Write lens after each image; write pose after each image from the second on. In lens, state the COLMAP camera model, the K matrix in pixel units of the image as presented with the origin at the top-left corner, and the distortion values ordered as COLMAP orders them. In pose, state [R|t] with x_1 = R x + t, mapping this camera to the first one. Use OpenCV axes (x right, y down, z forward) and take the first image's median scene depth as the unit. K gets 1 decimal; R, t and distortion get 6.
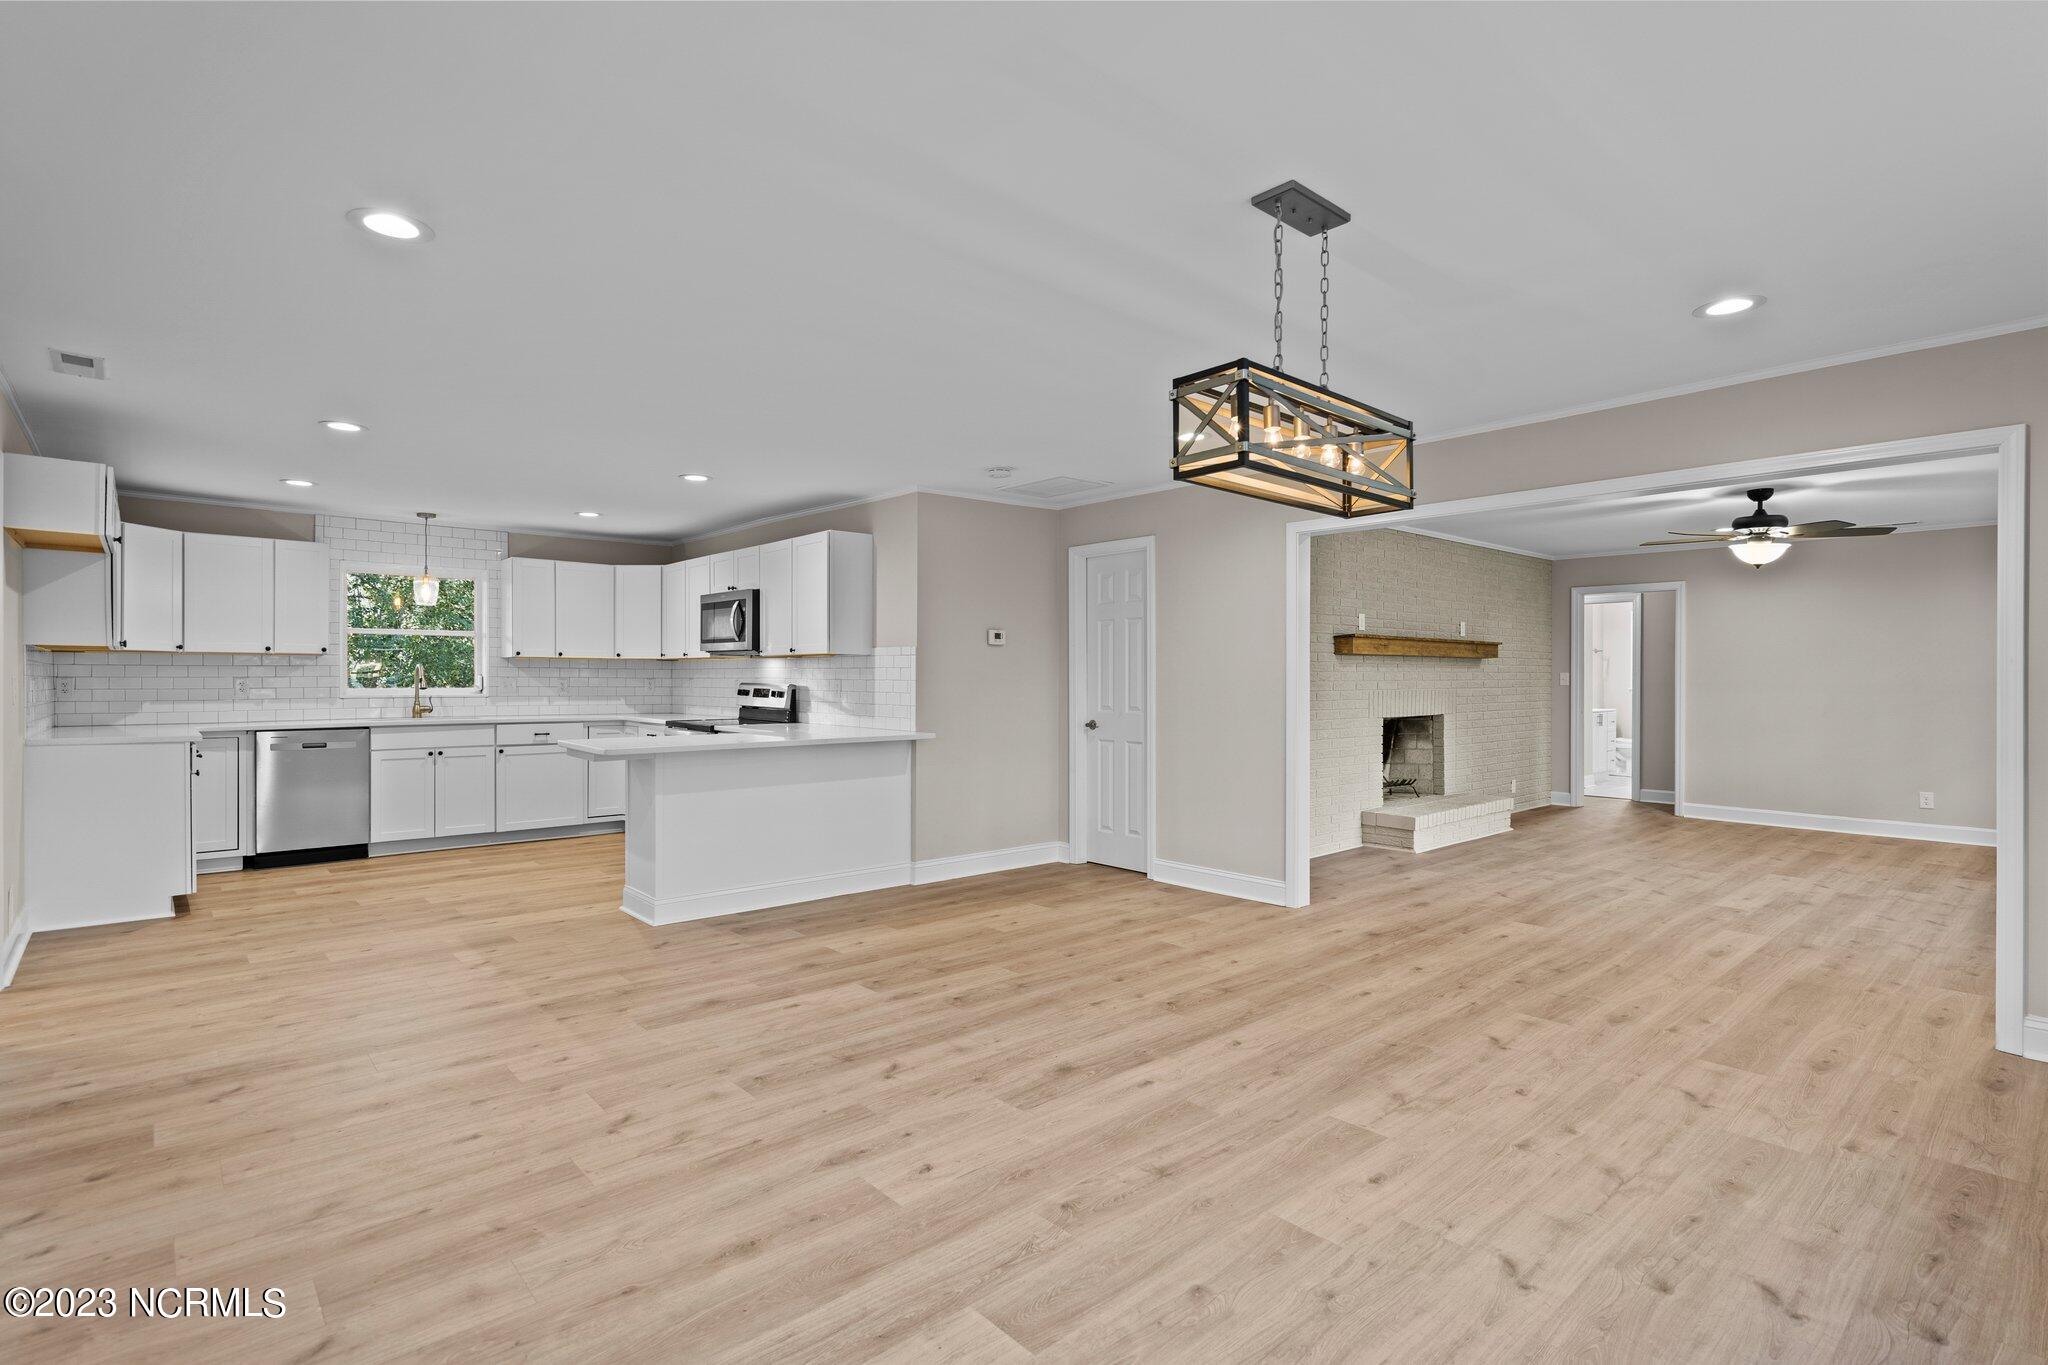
lens RADIAL K [[972.4, 0, 1028.7], [0, 972.4, 677.5], [0, 0, 1]] dist [0.001600, 0.000139]
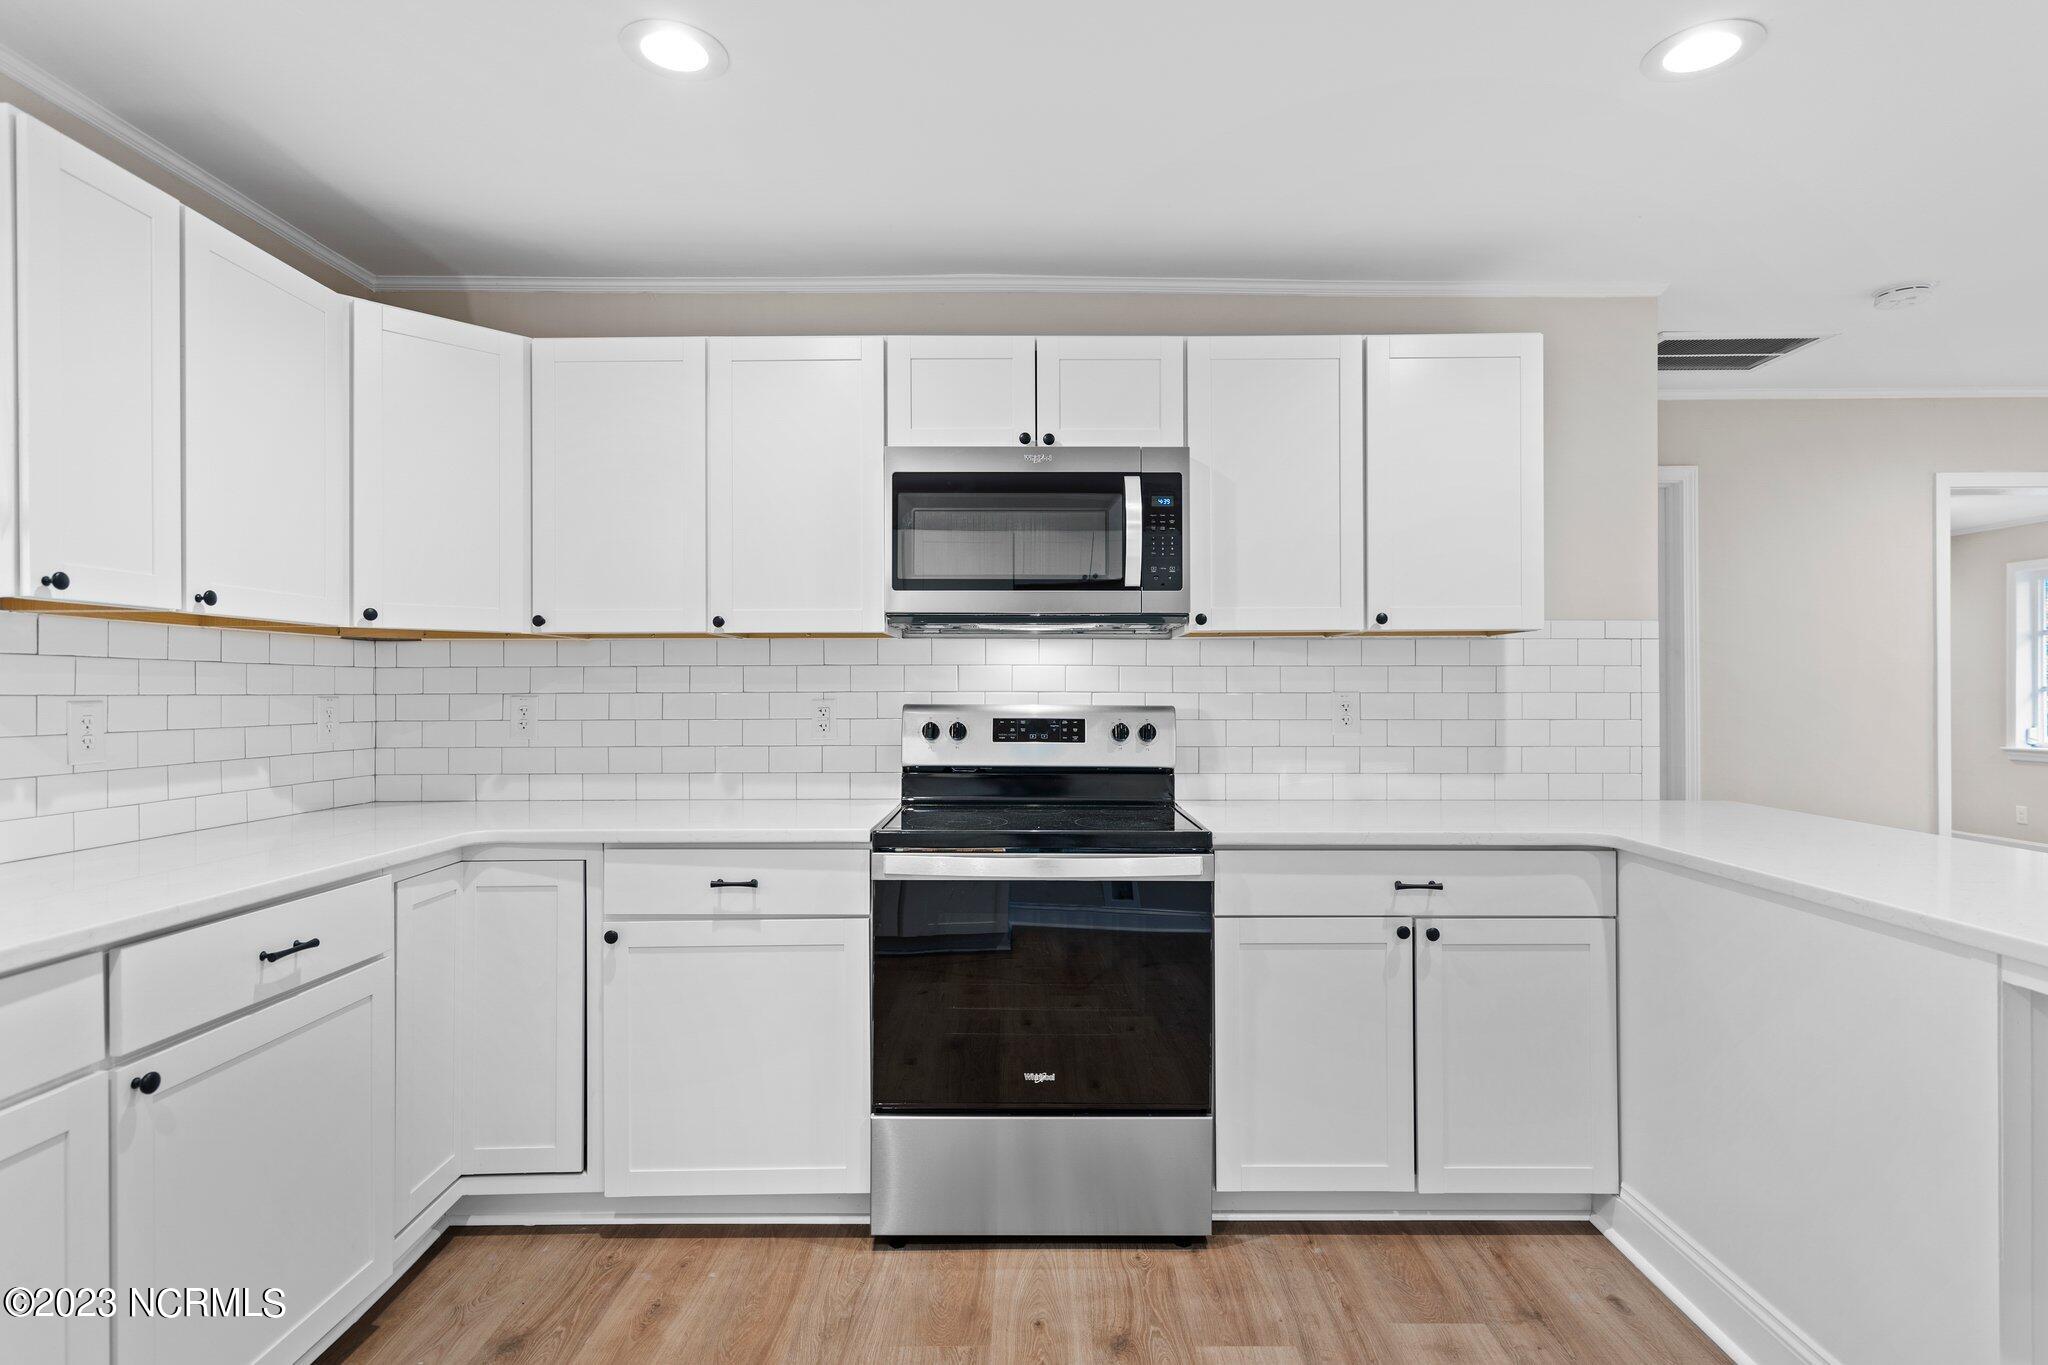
lens RADIAL K [[1100.0, 0, 1027.9], [0, 1100.0, 681.5], [0, 0, 1]] dist [-0.002491, -0.000362]
pose [[0.638588, -0.006483, 0.769522, -0.600689], [0.003272, 0.999978, 0.005709, -0.005179], [-0.769542, -0.001128, 0.638595, 0.721808]]
